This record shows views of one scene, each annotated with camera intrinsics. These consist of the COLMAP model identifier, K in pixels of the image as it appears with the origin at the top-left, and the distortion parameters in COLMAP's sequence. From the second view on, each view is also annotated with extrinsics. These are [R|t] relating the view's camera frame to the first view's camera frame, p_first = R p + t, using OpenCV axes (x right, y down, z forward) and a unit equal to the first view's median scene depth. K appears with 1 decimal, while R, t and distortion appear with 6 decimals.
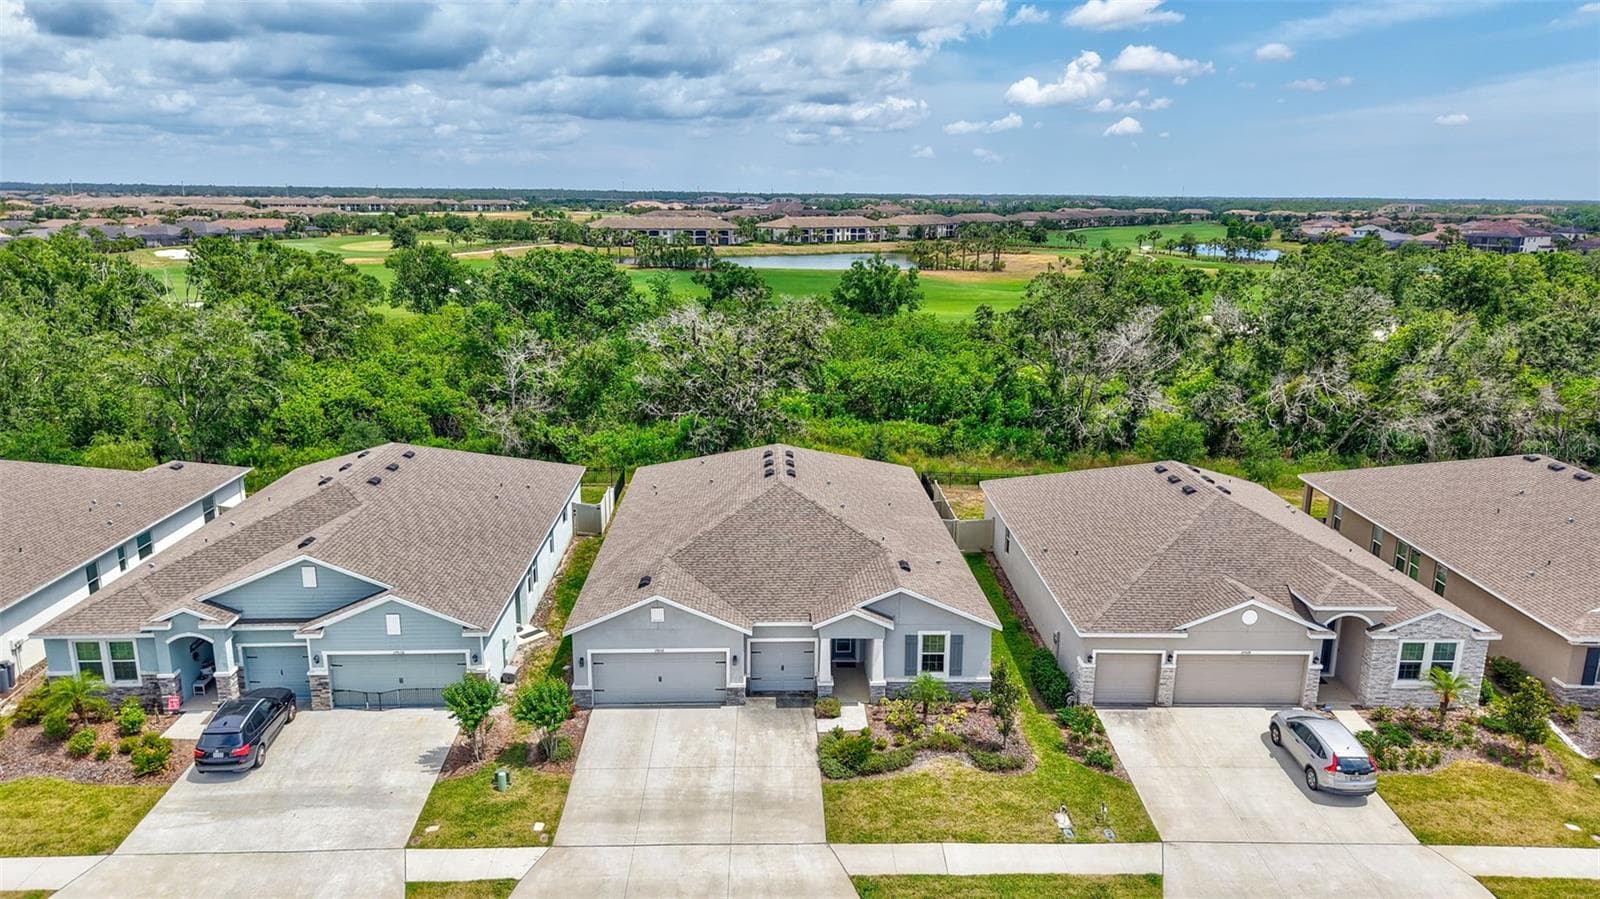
lens RADIAL K [[1065.4, 0, 800.0], [0, 1065.4, 449.5], [0, 0, 1]] dist [0.053834, -0.076752]
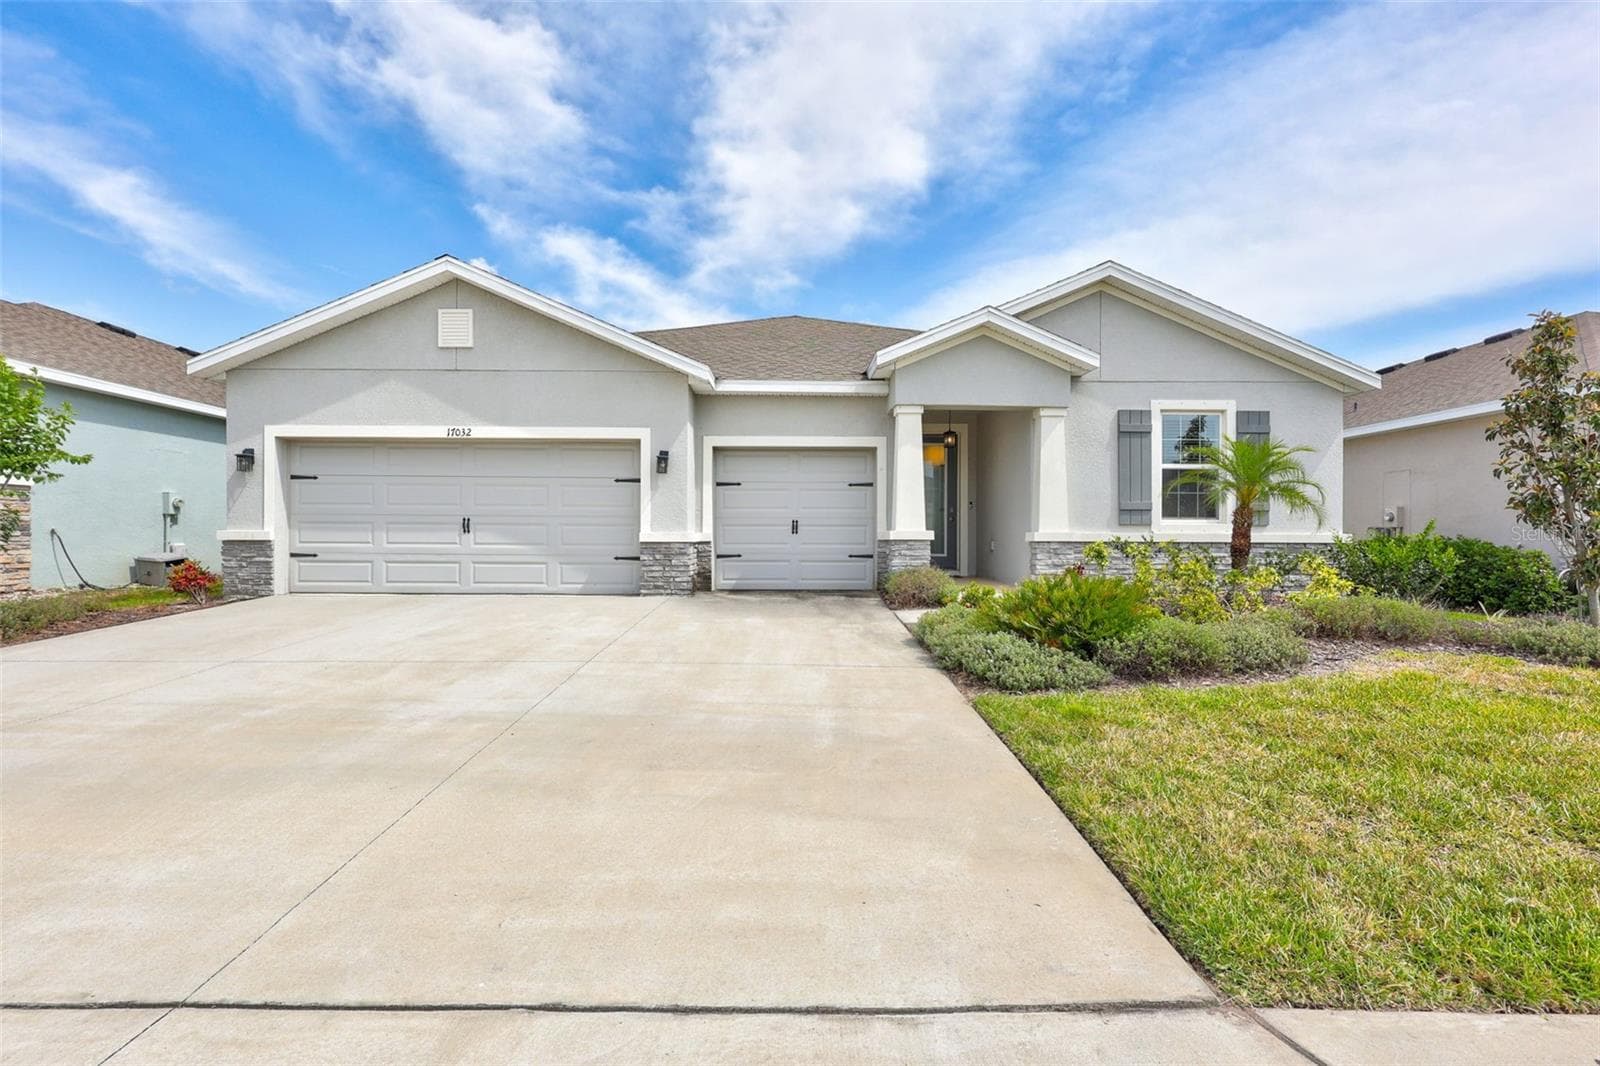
lens RADIAL K [[738.3, 0, 801.9], [0, 738.3, 532.4], [0, 0, 1]] dist [-0.002135, 0.000337]
pose [[0.999762, -0.004764, -0.021305, -0.008460], [-0.000381, 0.971944, -0.235211, 0.285316], [0.021828, 0.235163, 0.971711, 0.772504]]
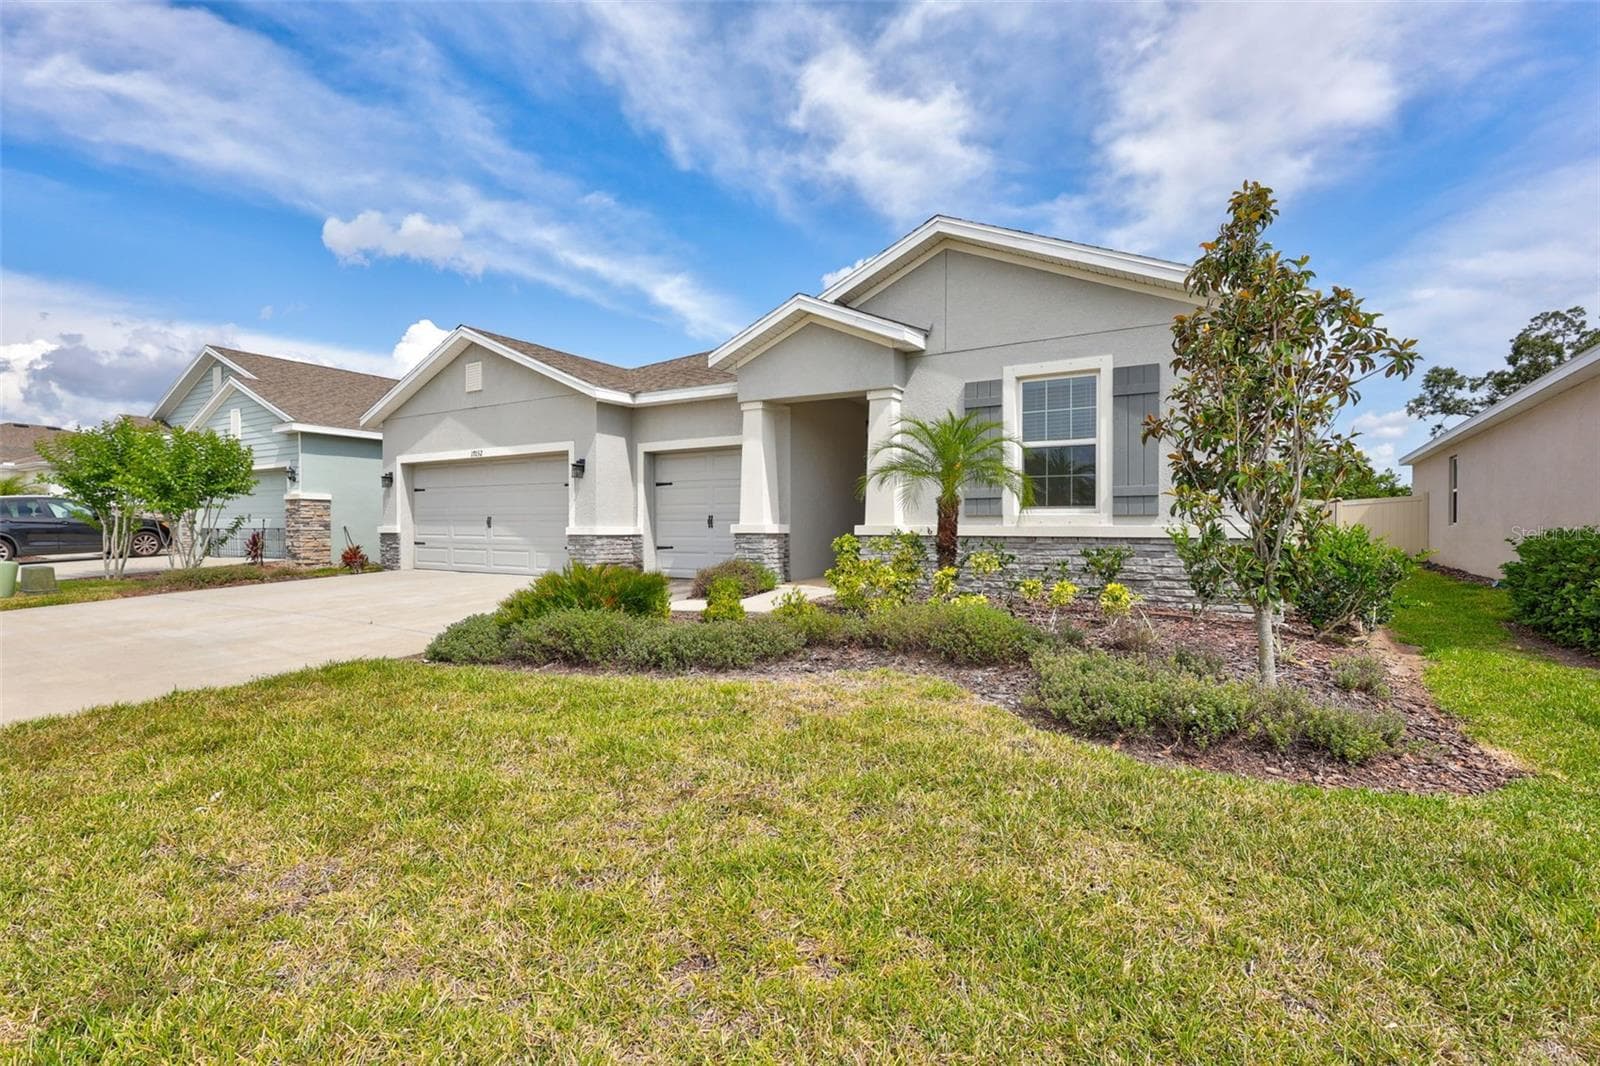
lens RADIAL K [[738.3, 0, 801.9], [0, 738.3, 532.4], [0, 0, 1]] dist [-0.002135, 0.000337]
pose [[0.834454, -0.004097, -0.551062, 0.186503], [-0.124034, 0.972918, -0.195053, 0.275990], [0.536937, 0.231114, 0.811348, 0.820604]]
